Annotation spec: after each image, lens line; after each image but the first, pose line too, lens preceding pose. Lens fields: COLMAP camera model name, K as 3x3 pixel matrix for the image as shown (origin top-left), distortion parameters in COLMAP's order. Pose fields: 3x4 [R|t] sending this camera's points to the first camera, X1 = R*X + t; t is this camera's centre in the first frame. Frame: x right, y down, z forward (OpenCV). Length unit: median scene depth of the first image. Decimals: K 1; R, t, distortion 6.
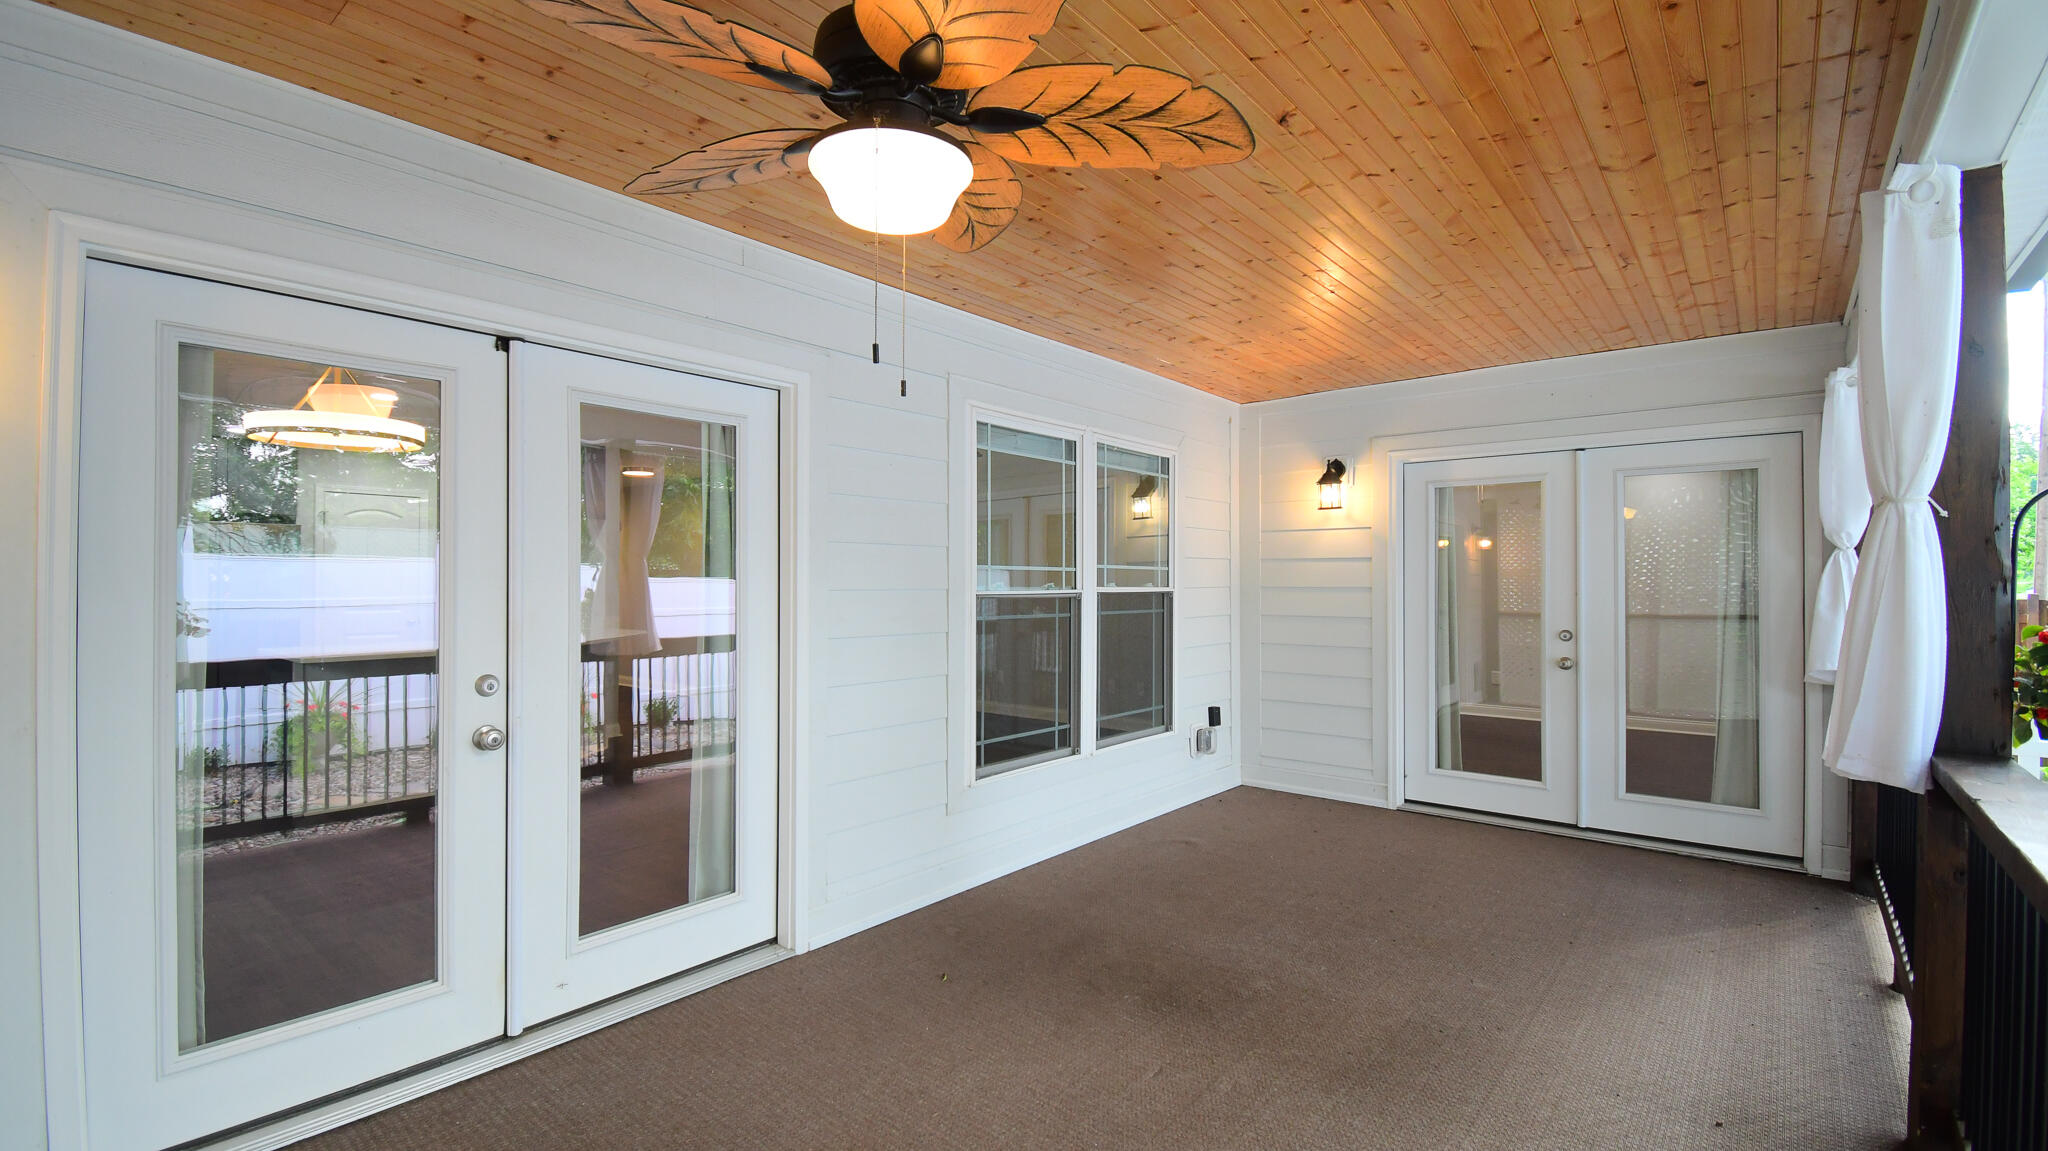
lens RADIAL K [[889.6, 0, 1003.1], [0, 889.6, 572.9], [0, 0, 1]] dist [0.021496, -0.025445]
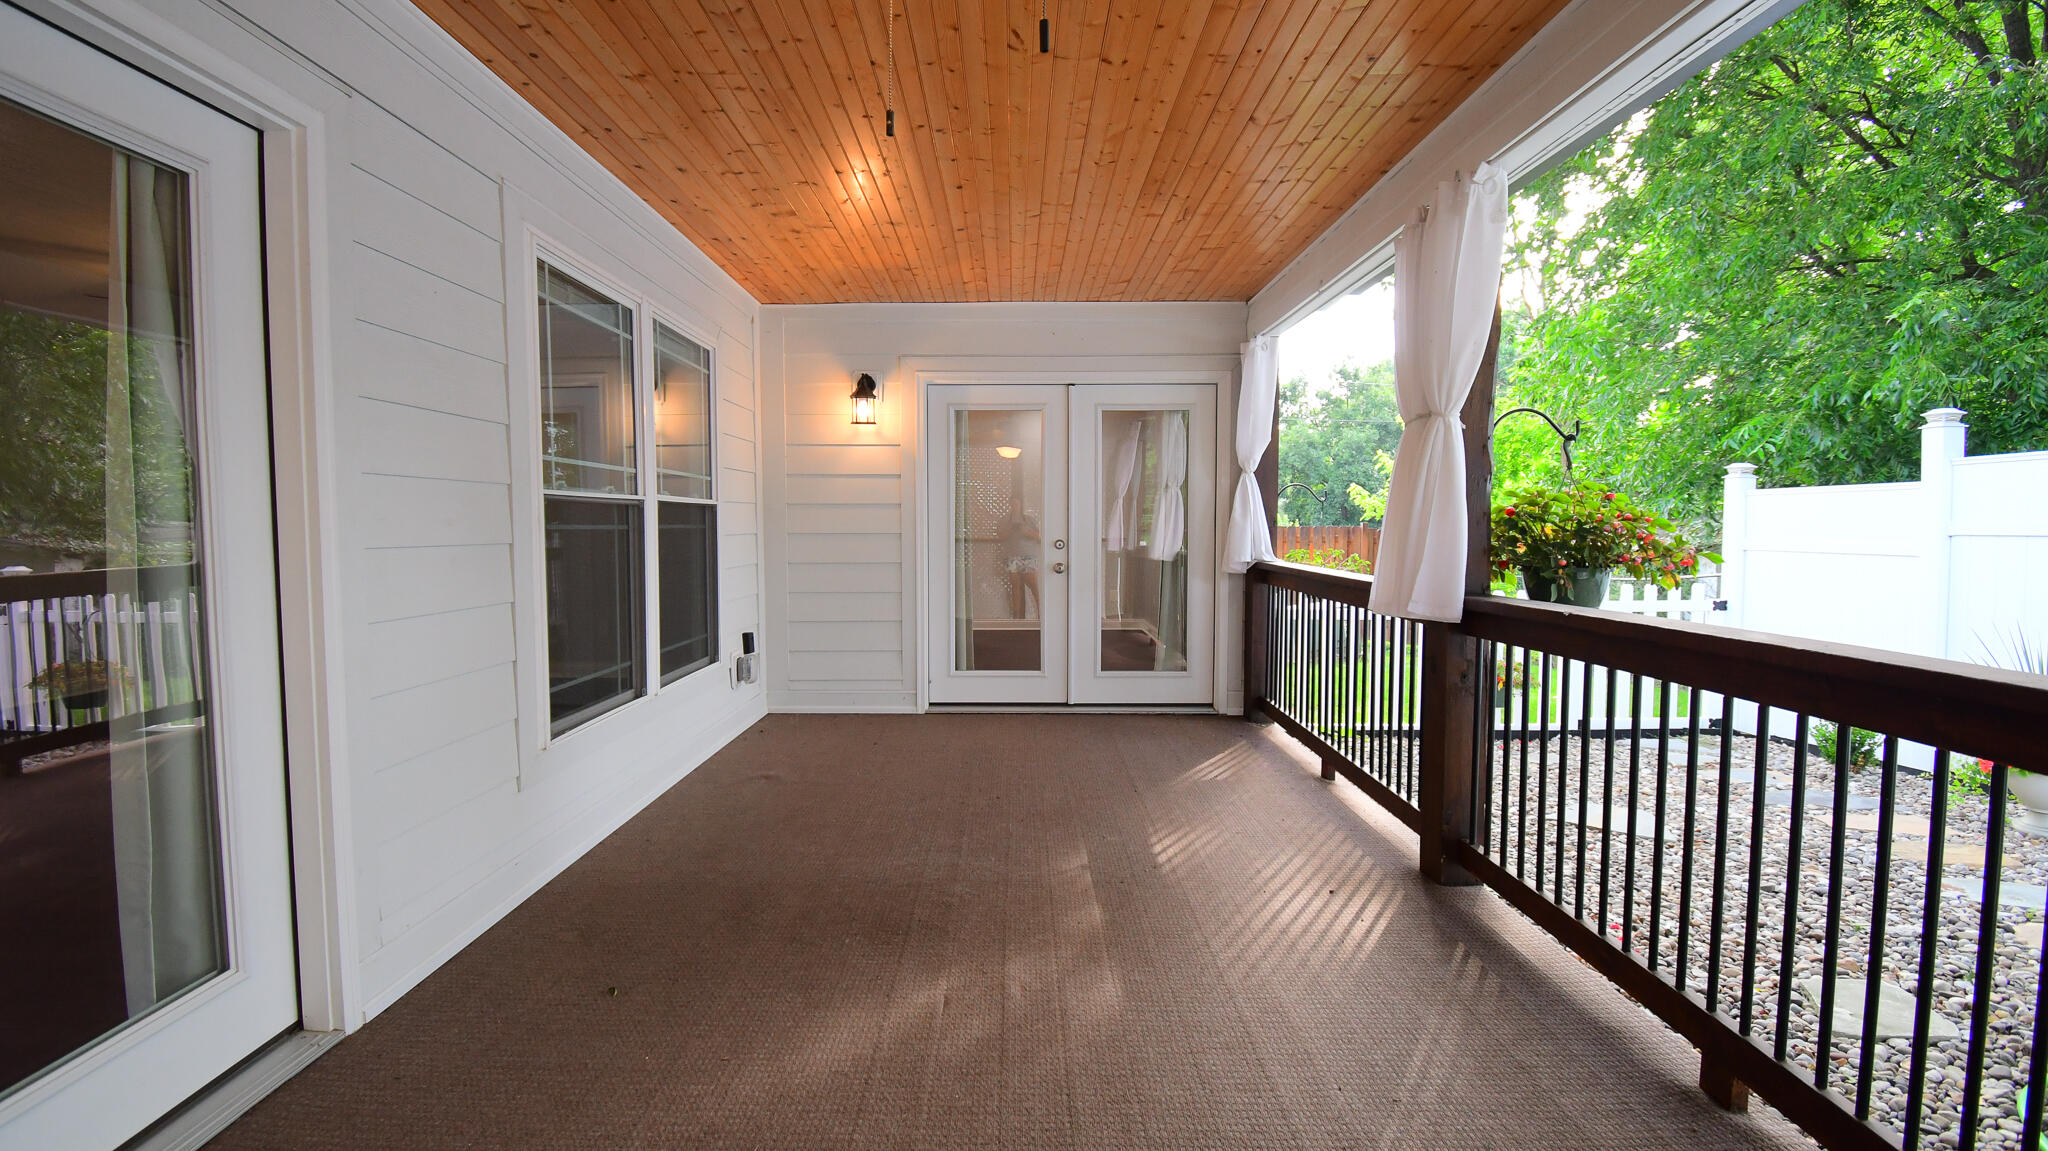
lens RADIAL K [[900.1, 0, 1009.4], [0, 900.1, 572.8], [0, 0, 1]] dist [0.022826, -0.026588]
pose [[0.761186, -0.035015, 0.647587, -0.191555], [-0.005977, 0.998120, 0.060994, 0.036653], [-0.648506, -0.050298, 0.759546, 0.149455]]
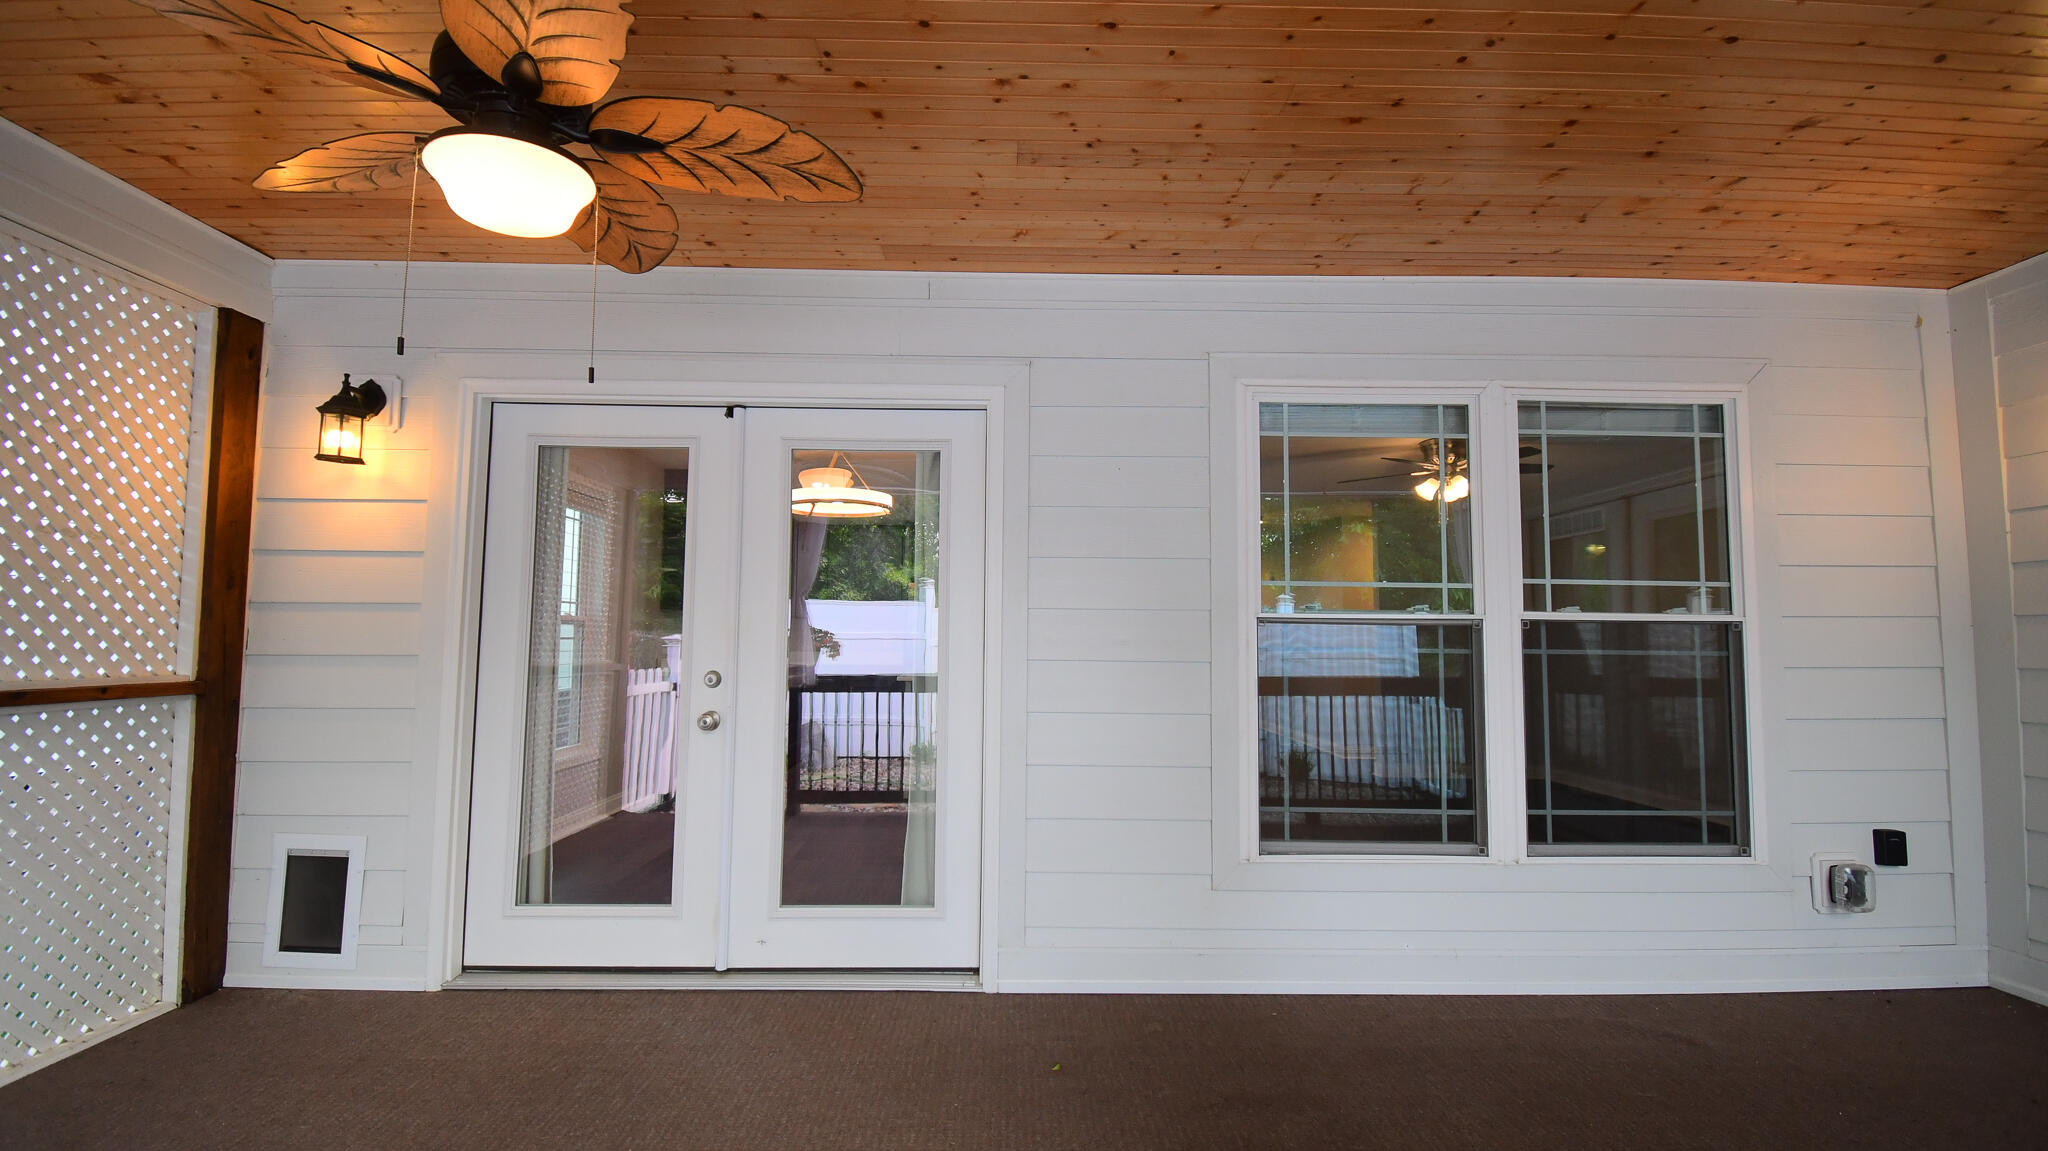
lens RADIAL K [[900.1, 0, 1009.4], [0, 900.1, 572.8], [0, 0, 1]] dist [0.022826, -0.026588]
pose [[0.661230, -0.048706, -0.748601, 0.365299], [-0.000305, 0.997873, -0.065193, 0.031665], [0.750184, 0.043336, 0.659808, 0.254381]]
